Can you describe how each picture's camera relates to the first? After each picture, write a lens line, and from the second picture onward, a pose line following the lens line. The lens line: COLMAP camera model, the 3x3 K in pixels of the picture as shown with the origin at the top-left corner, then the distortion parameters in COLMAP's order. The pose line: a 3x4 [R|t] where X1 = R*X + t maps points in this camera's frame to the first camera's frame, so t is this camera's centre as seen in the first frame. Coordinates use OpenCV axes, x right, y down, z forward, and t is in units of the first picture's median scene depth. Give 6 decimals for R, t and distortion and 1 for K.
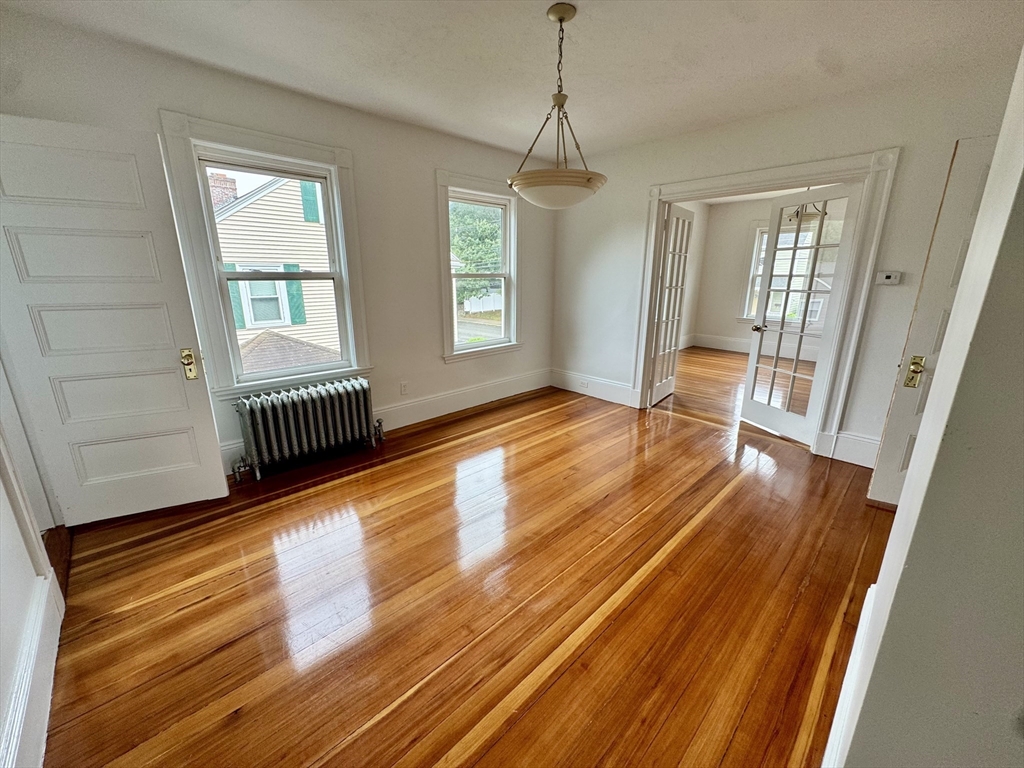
lens RADIAL K [[405.5, 0, 515.4], [0, 405.5, 383.5], [0, 0, 1]] dist [-0.004649, 0.000817]
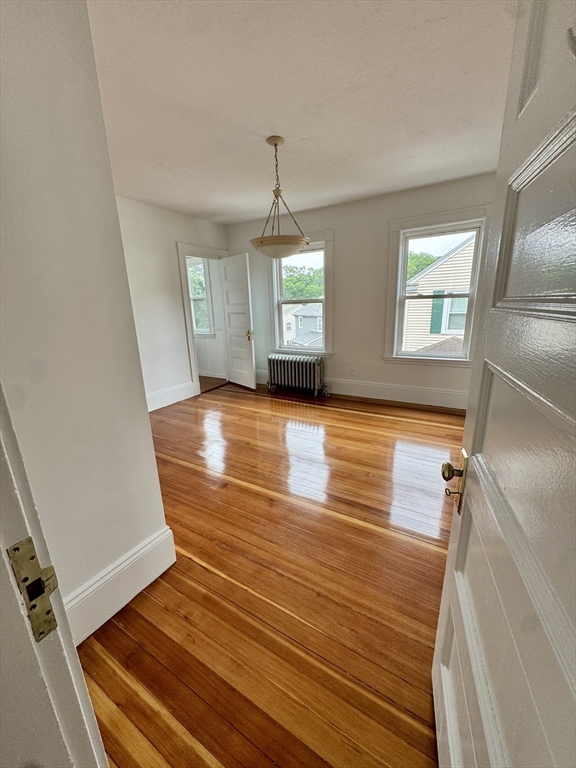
lens RADIAL K [[304.1, 0, 284.3], [0, 304.1, 386.1], [0, 0, 1]] dist [-0.004649, 0.000817]
pose [[0.247648, 0.250360, -0.935944, 0.717184], [-0.216237, 0.955950, 0.198496, -0.101836], [0.944411, 0.153229, 0.290876, 0.389273]]
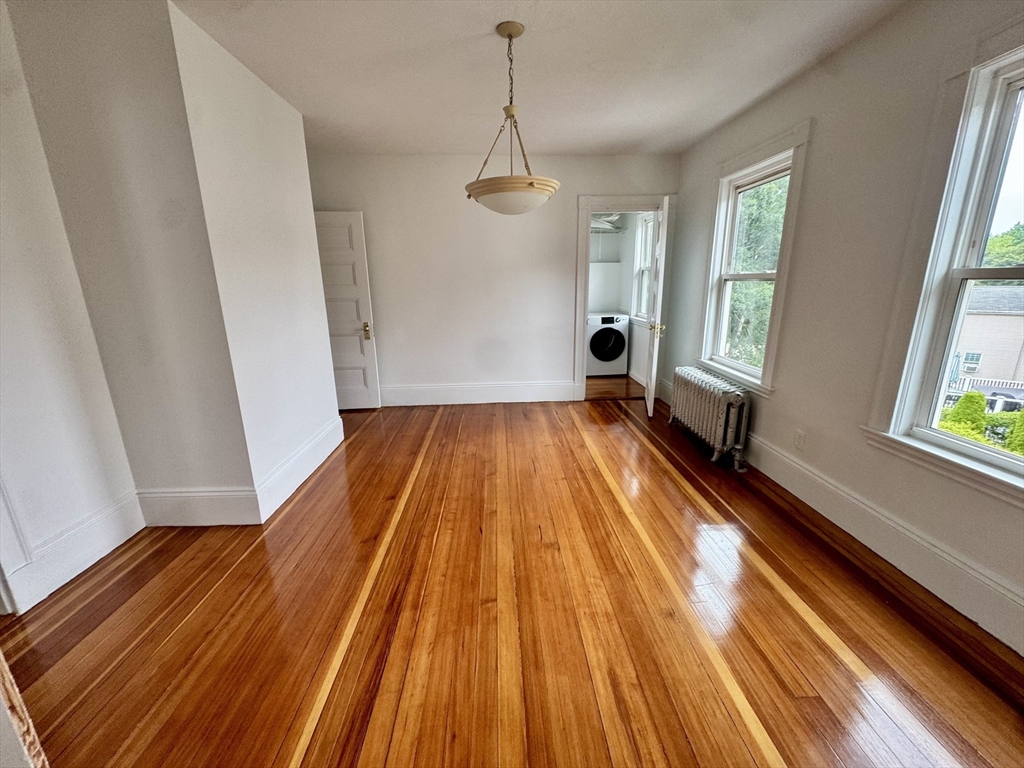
lens RADIAL K [[405.5, 0, 513.9], [0, 405.5, 383.6], [0, 0, 1]] dist [-0.004649, 0.000817]
pose [[-0.666557, 0.192441, -0.720186, 0.488262], [-0.179262, 0.896375, 0.405434, -0.246057], [0.723579, 0.399347, -0.562988, 0.927081]]
